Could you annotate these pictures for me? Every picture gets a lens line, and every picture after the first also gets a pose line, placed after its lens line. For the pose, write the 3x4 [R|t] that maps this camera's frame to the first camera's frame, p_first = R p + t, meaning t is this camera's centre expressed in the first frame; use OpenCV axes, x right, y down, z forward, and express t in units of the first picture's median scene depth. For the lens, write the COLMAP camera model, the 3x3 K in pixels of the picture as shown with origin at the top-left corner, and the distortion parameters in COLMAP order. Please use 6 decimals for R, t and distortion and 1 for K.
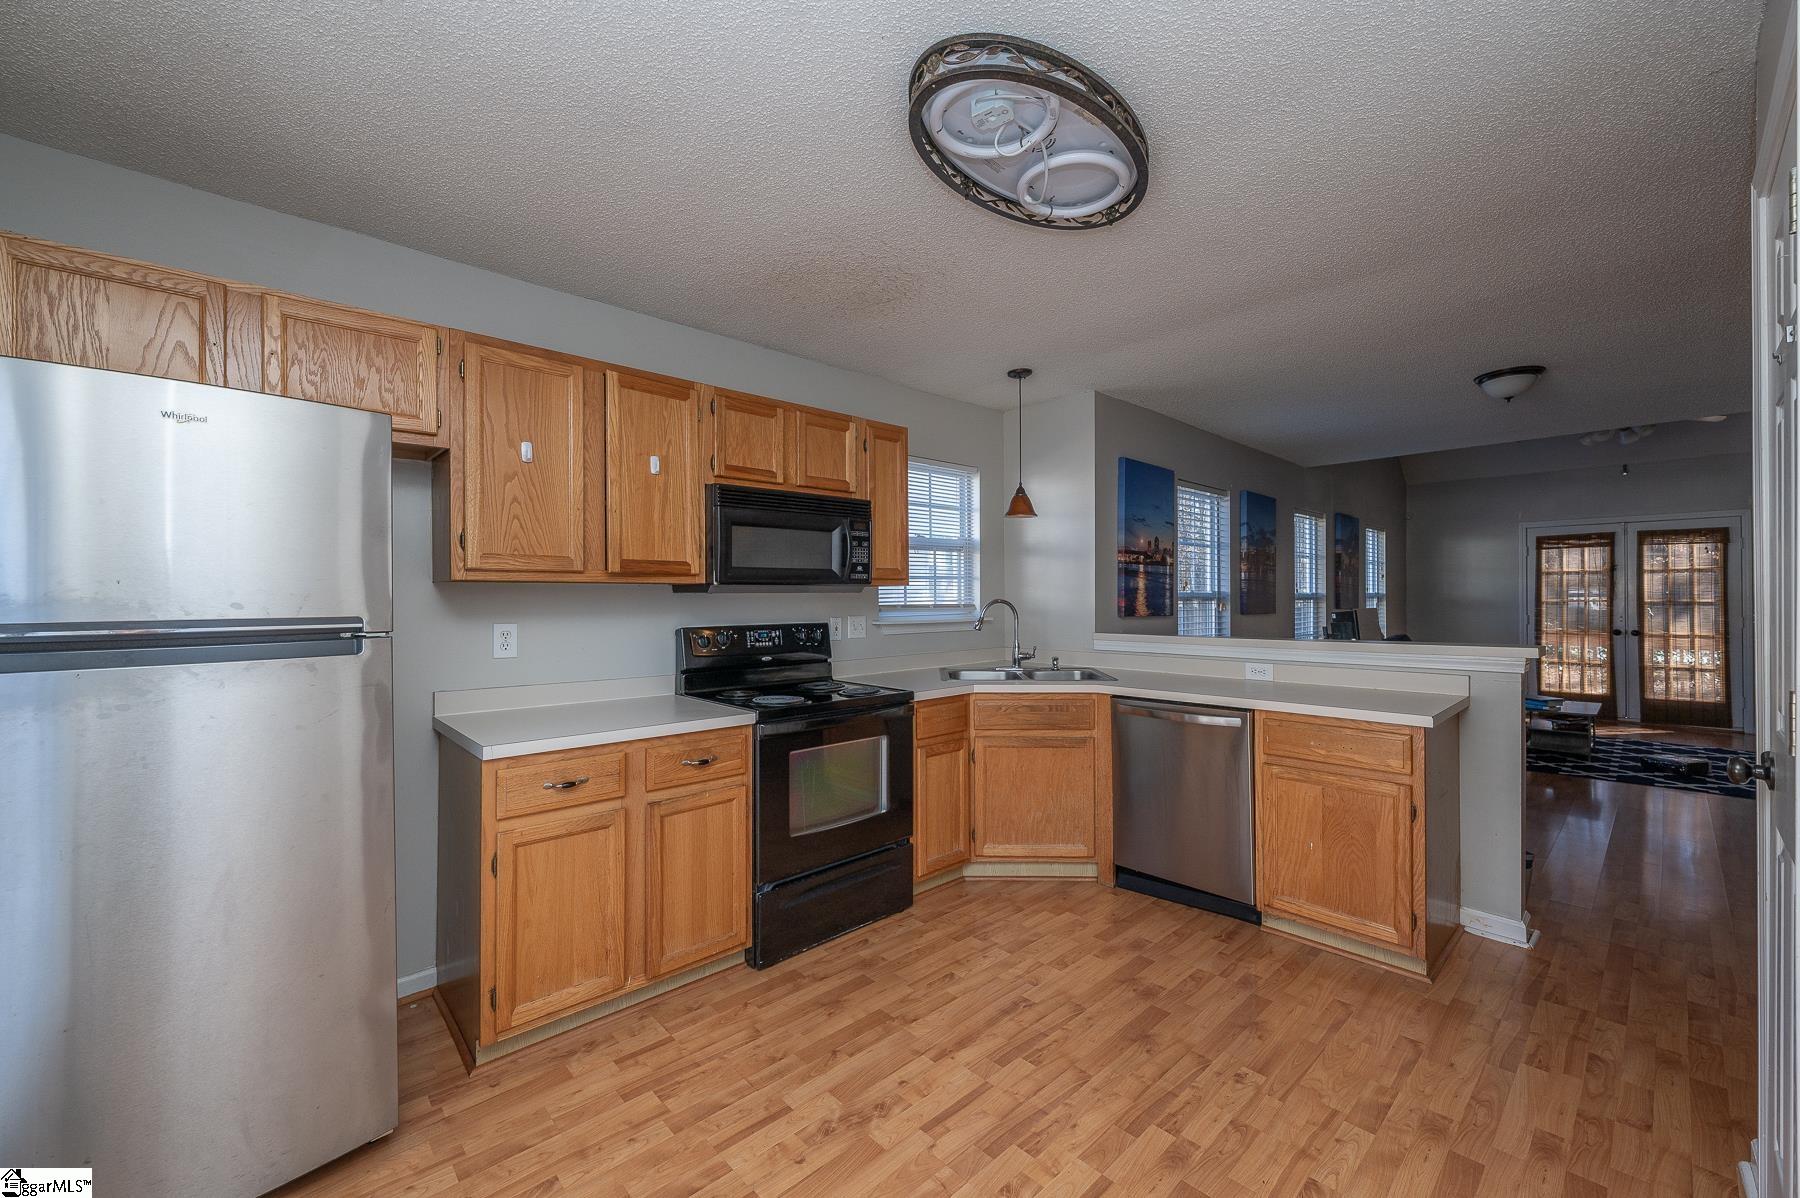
lens RADIAL K [[725.3, 0, 893.4], [0, 725.3, 604.6], [0, 0, 1]] dist [-0.002736, -0.000061]
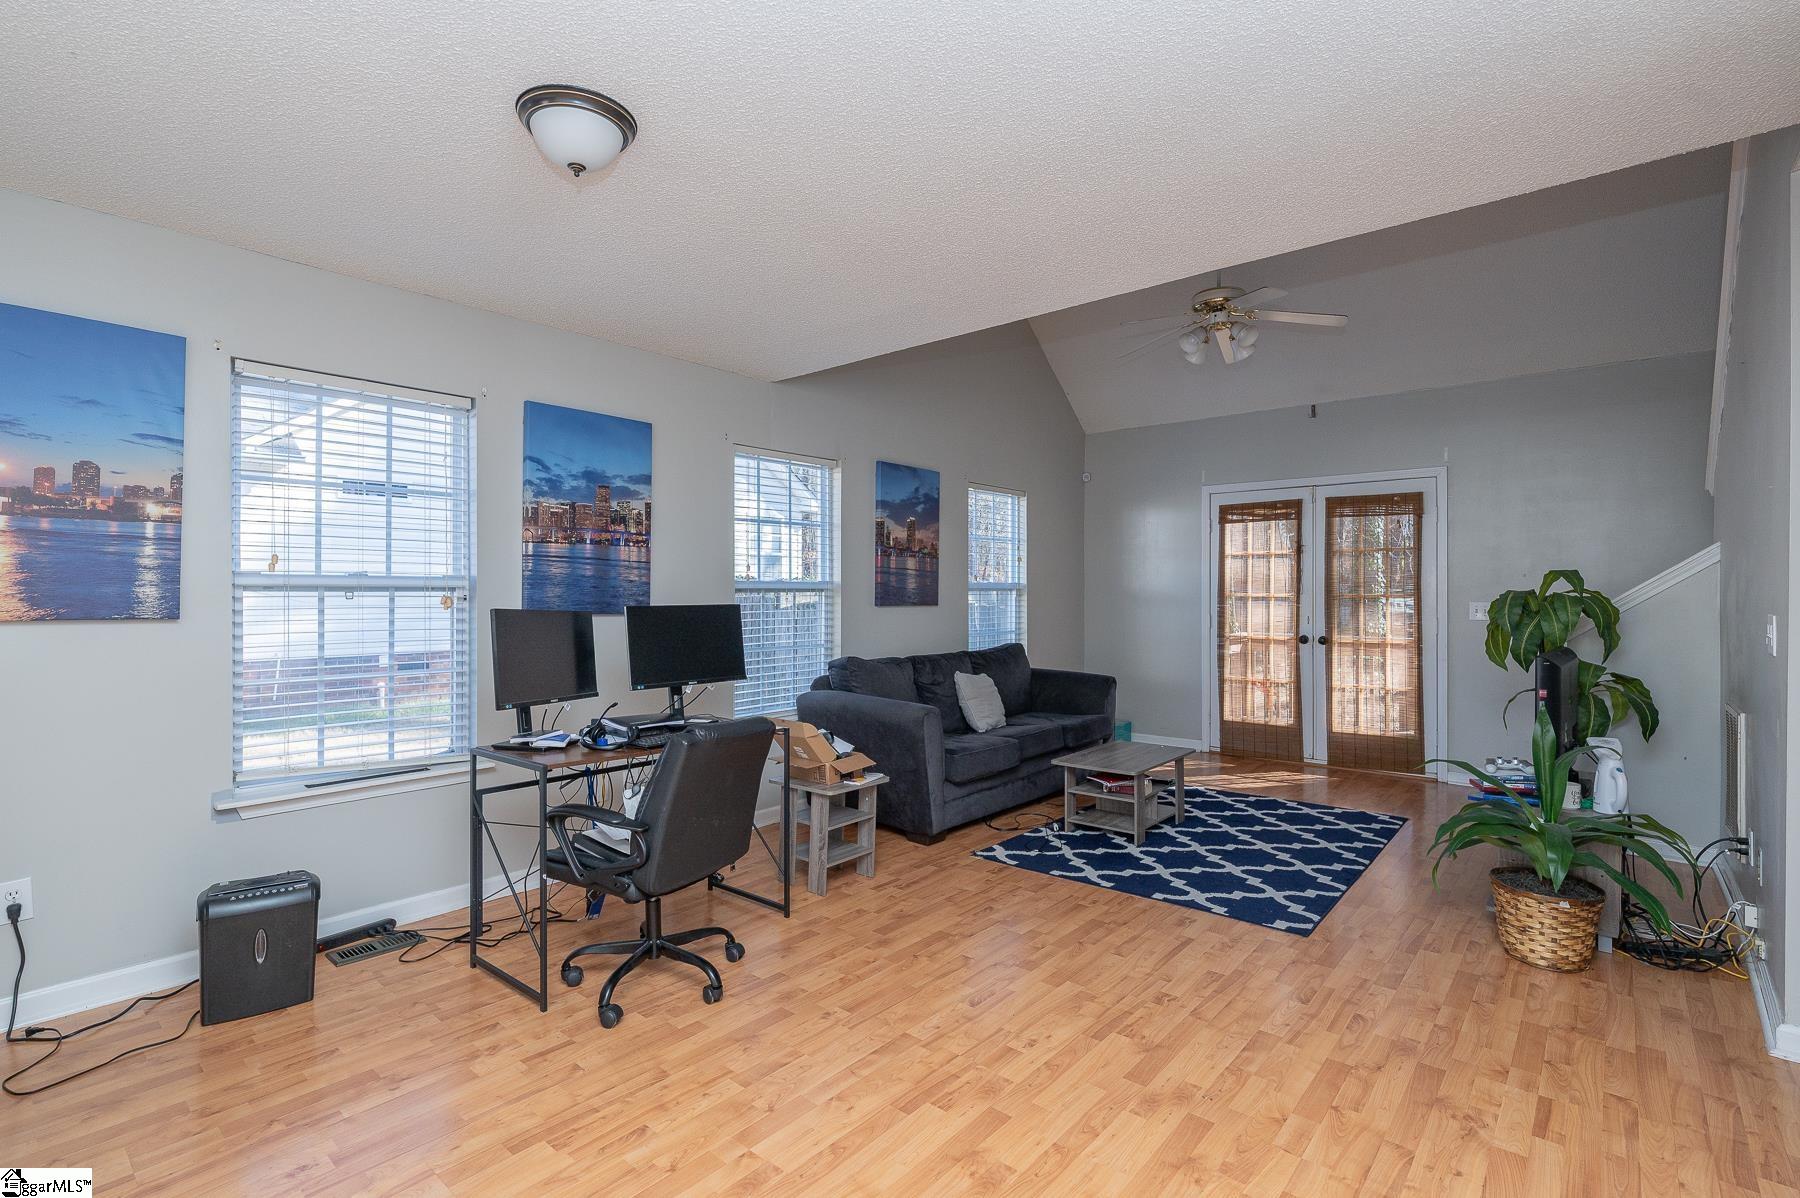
lens RADIAL K [[810.6, 0, 894.8], [0, 810.6, 597.8], [0, 0, 1]] dist [-0.003930, 0.000922]
pose [[0.995696, 0.008486, 0.092295, 1.209173], [-0.009103, 0.999939, 0.006260, -0.009733], [-0.092236, -0.007074, 0.995712, 0.548755]]
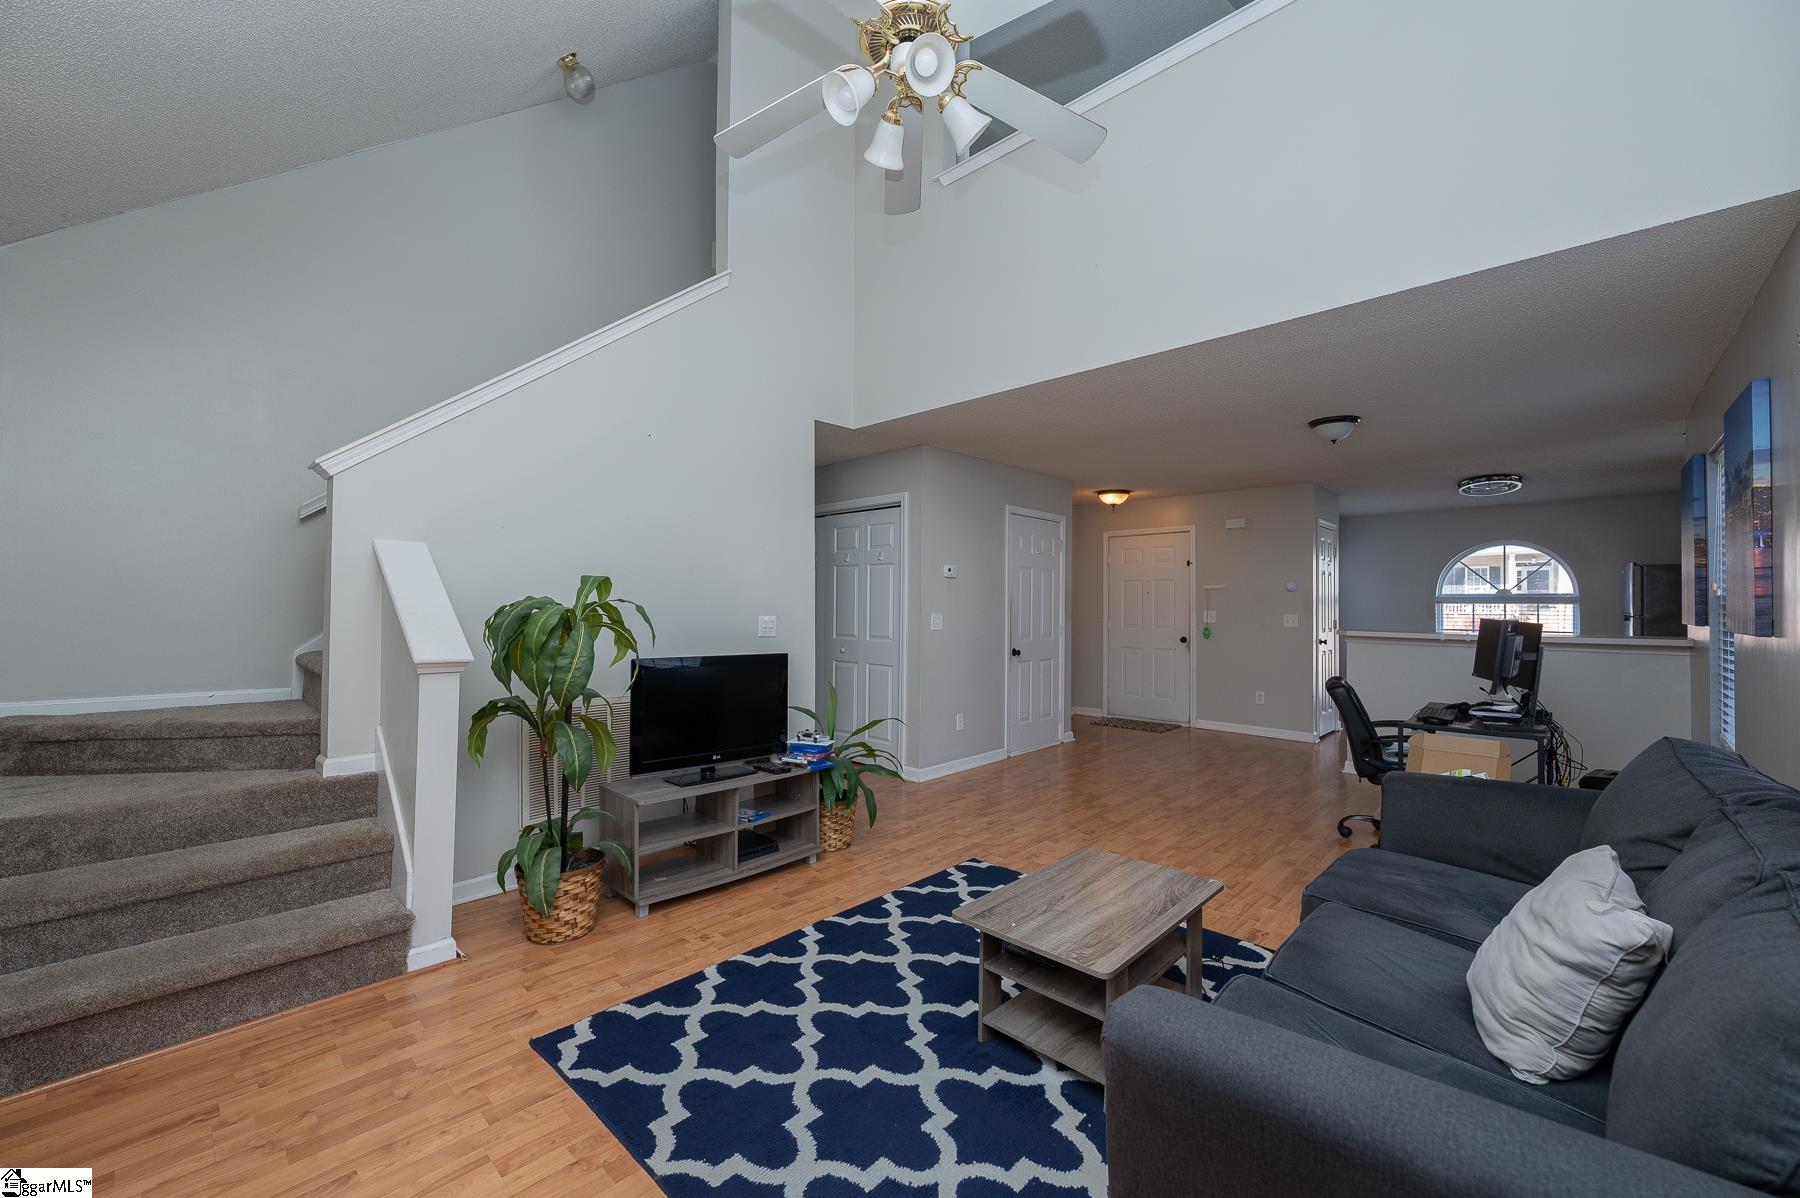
lens RADIAL K [[725.3, 0, 915.4], [0, 725.3, 604.9], [0, 0, 1]] dist [-0.002736, -0.000061]
pose [[-0.996715, 0.001482, -0.080980, 1.946801], [0.001927, 0.999984, -0.005410, -0.007857], [0.080971, -0.005548, -0.996701, 2.539958]]
